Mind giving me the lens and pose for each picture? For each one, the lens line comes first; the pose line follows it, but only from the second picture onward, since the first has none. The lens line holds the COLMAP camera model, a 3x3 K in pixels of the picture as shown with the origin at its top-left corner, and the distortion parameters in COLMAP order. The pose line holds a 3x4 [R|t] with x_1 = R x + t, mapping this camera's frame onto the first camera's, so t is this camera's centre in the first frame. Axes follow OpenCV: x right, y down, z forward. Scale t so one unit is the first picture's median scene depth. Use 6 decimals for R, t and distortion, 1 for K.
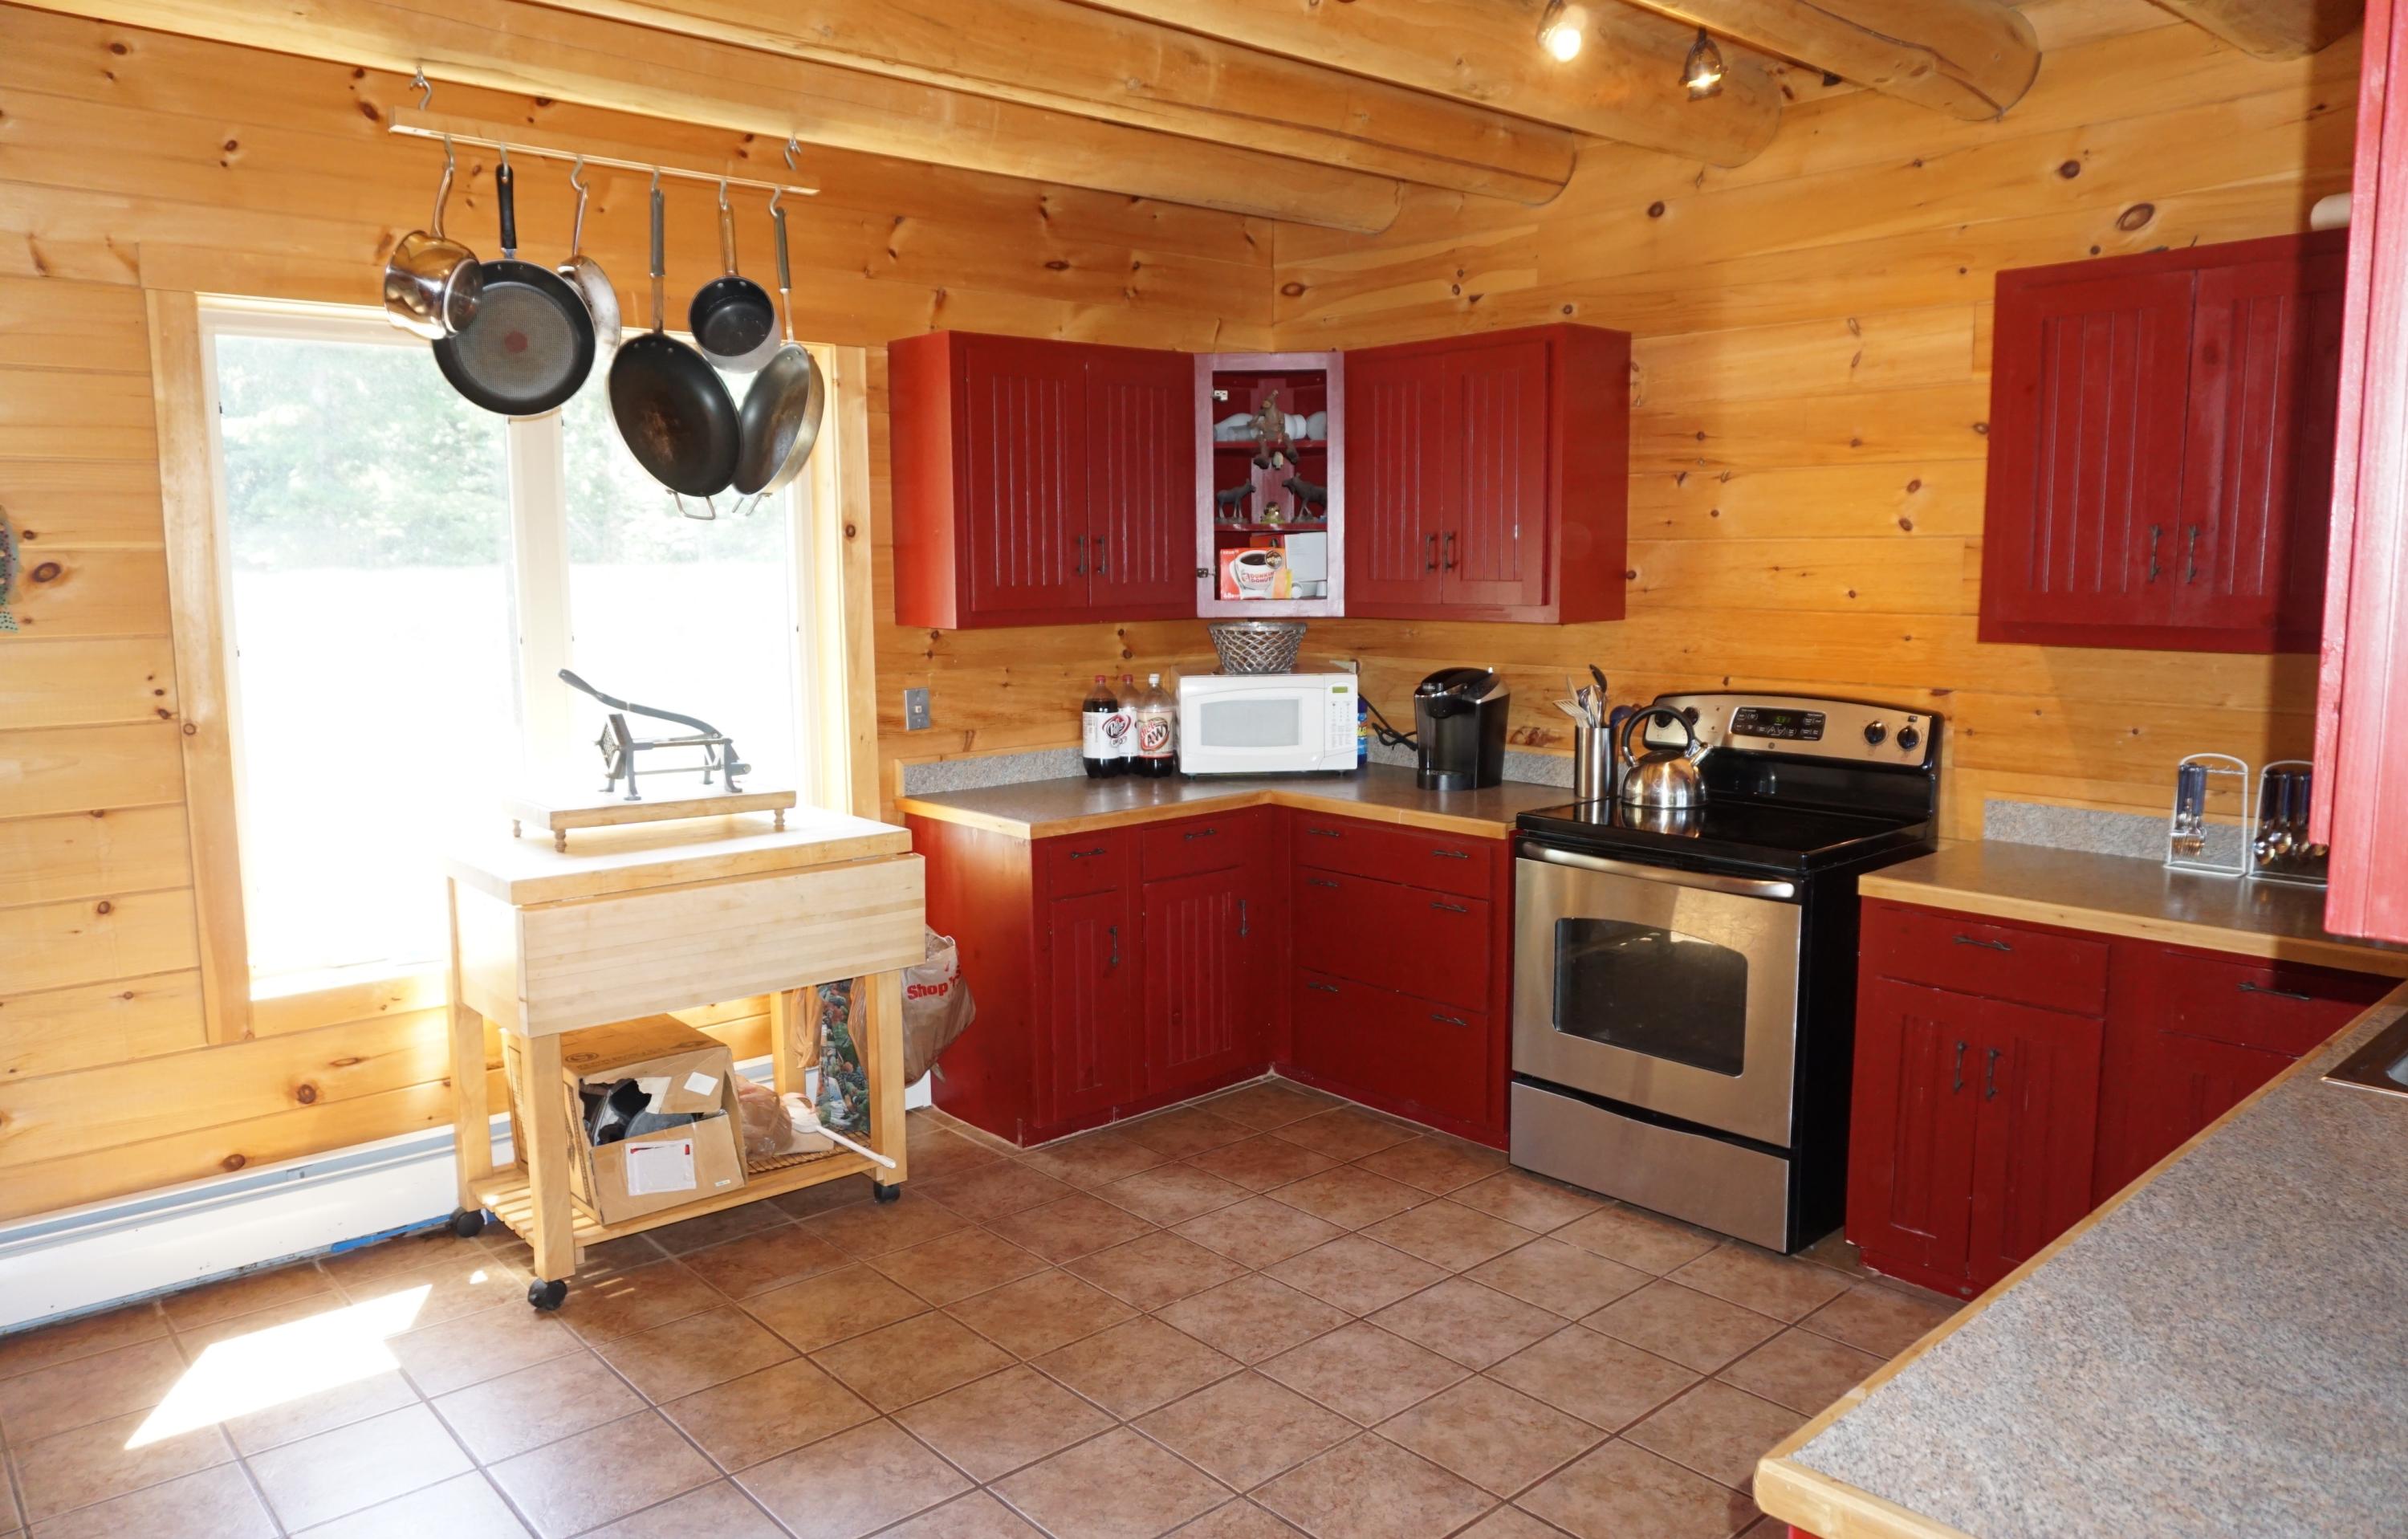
lens RADIAL K [[1646.6, 0, 1204.7], [0, 1646.6, 773.7], [0, 0, 1]] dist [-0.038183, 0.012498]
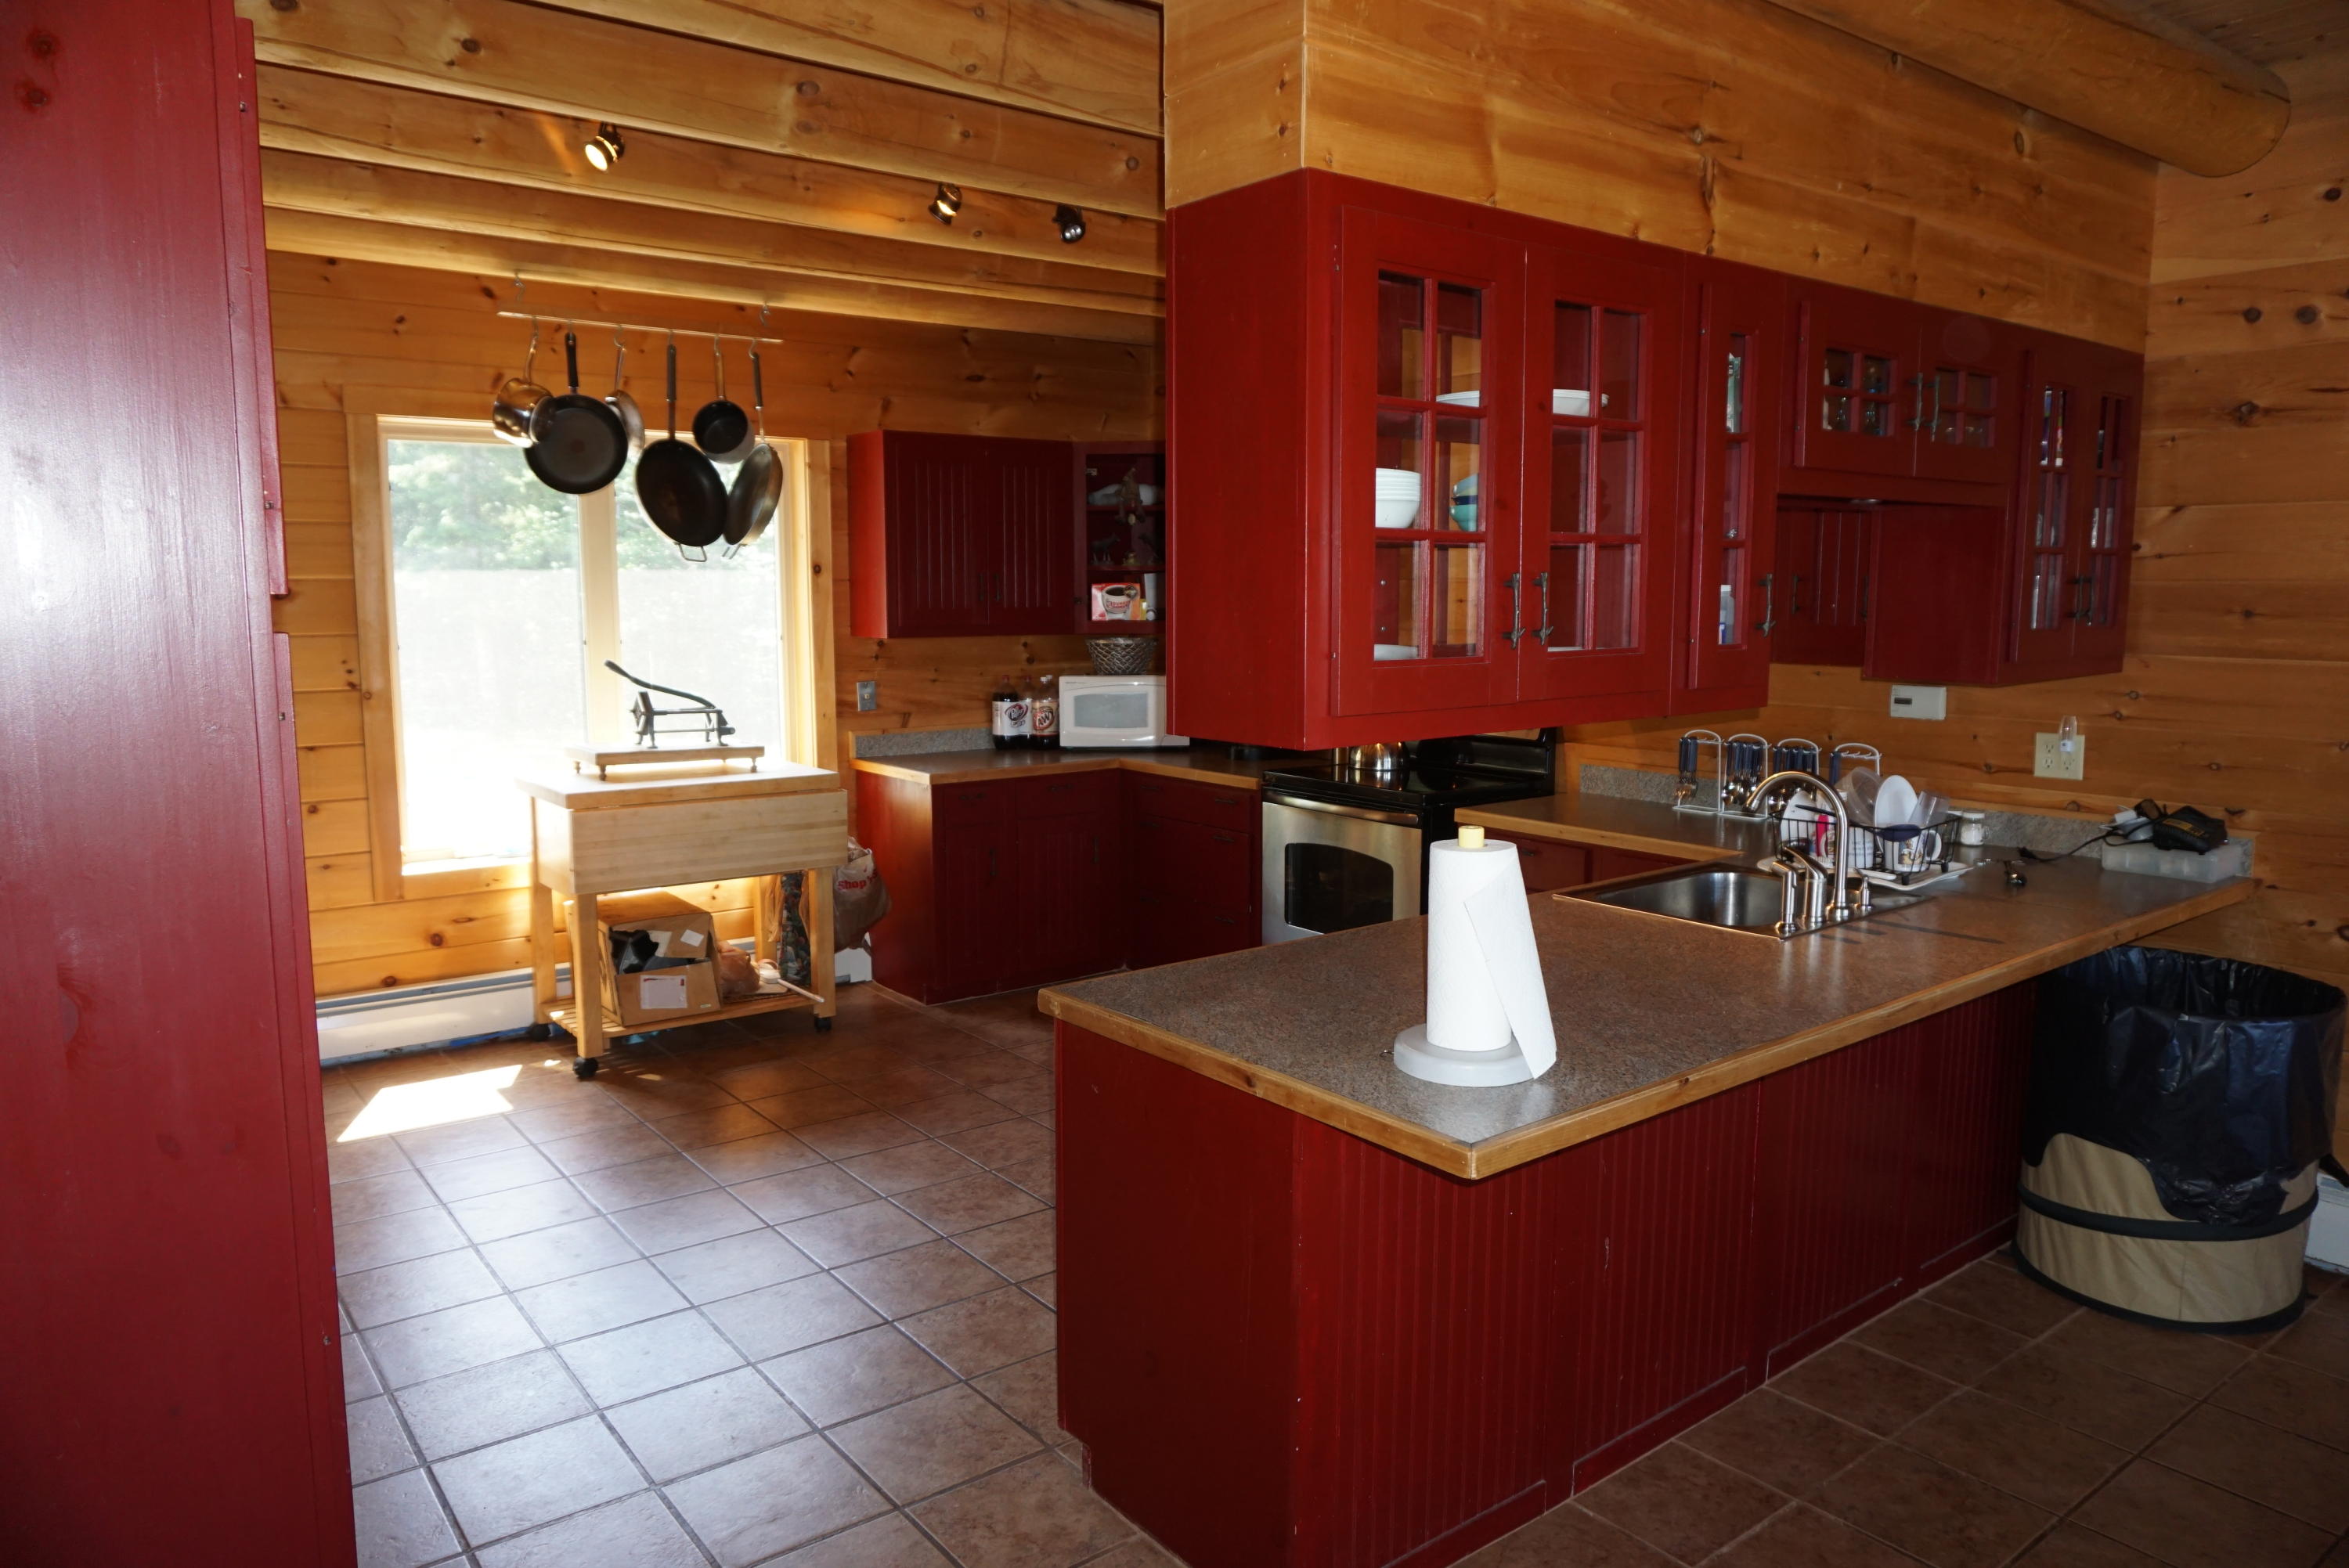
lens RADIAL K [[1564.4, 0, 1186.1], [0, 1564.4, 790.2], [0, 0, 1]] dist [-0.054440, 0.039636]
pose [[0.997945, 0.017062, -0.061766, 0.223985], [-0.017304, 0.999845, -0.003384, 0.050174], [0.061699, 0.004446, 0.998085, -0.383814]]
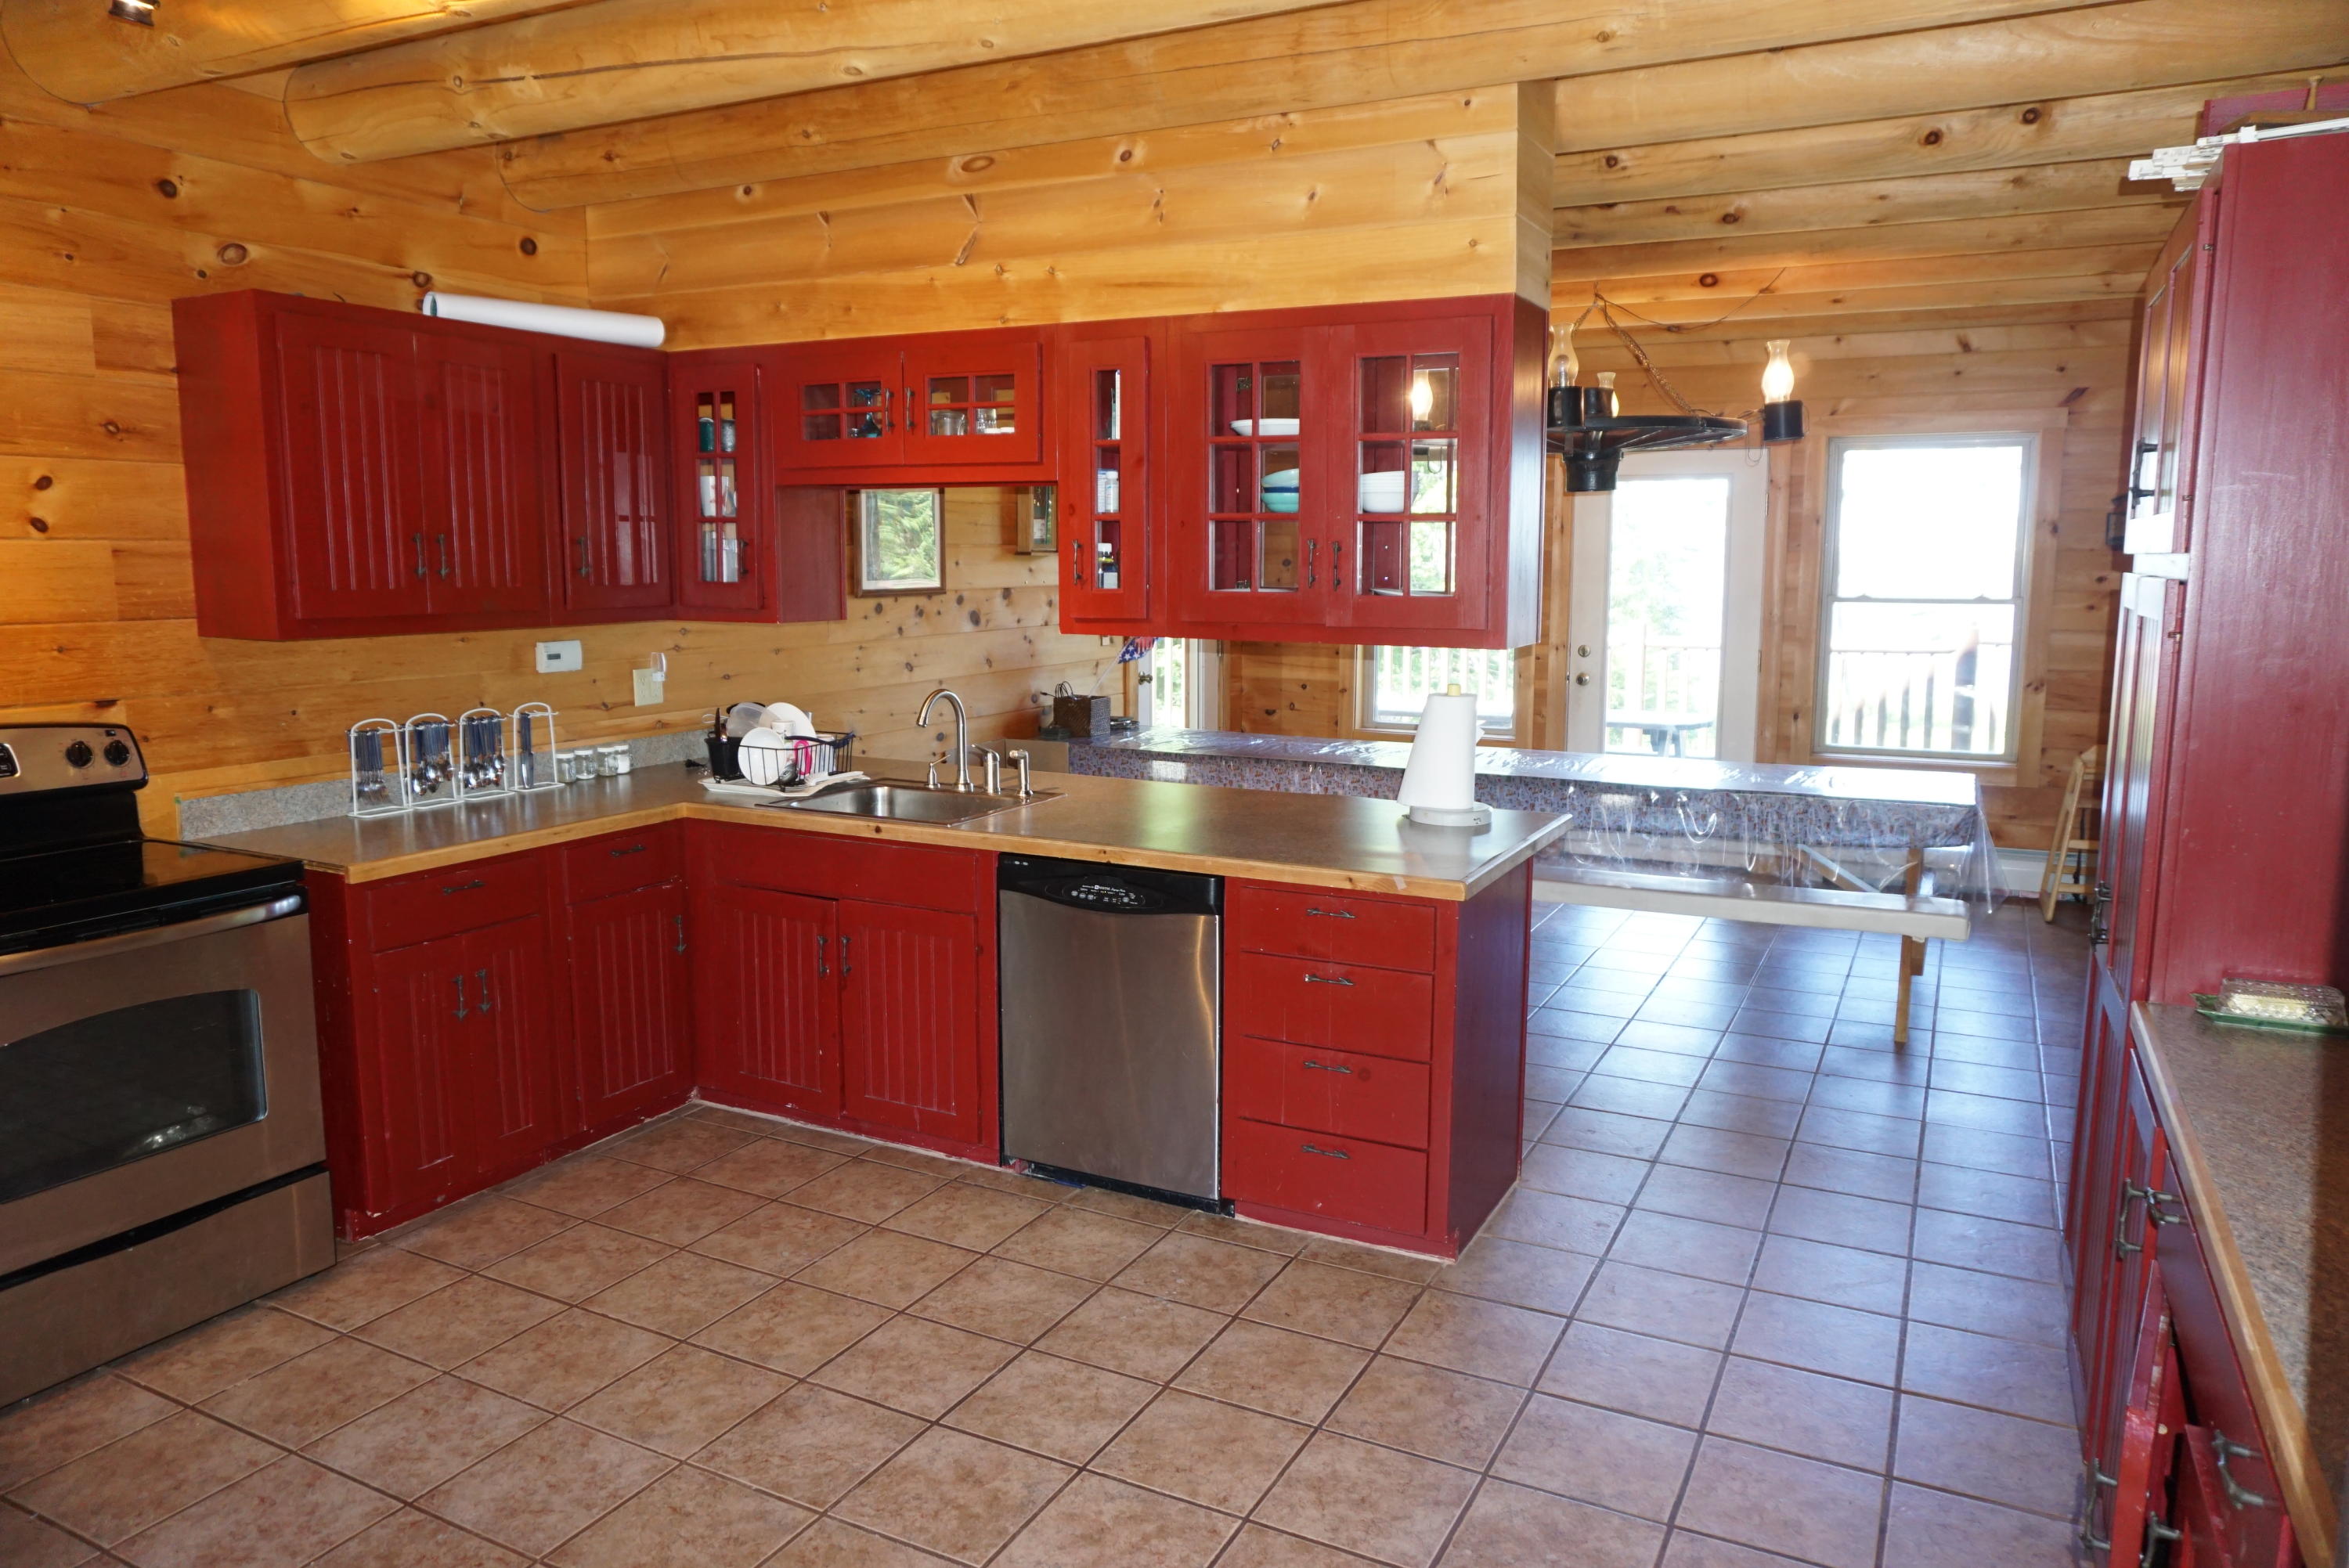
lens RADIAL K [[1564.4, 0, 1159.6], [0, 1564.4, 780.5], [0, 0, 1]] dist [-0.054440, 0.039636]
pose [[-0.347527, -0.127547, 0.928955, -0.612084], [0.126326, 0.975305, 0.181170, -0.092398], [-0.929122, 0.180313, -0.322832, 0.743367]]
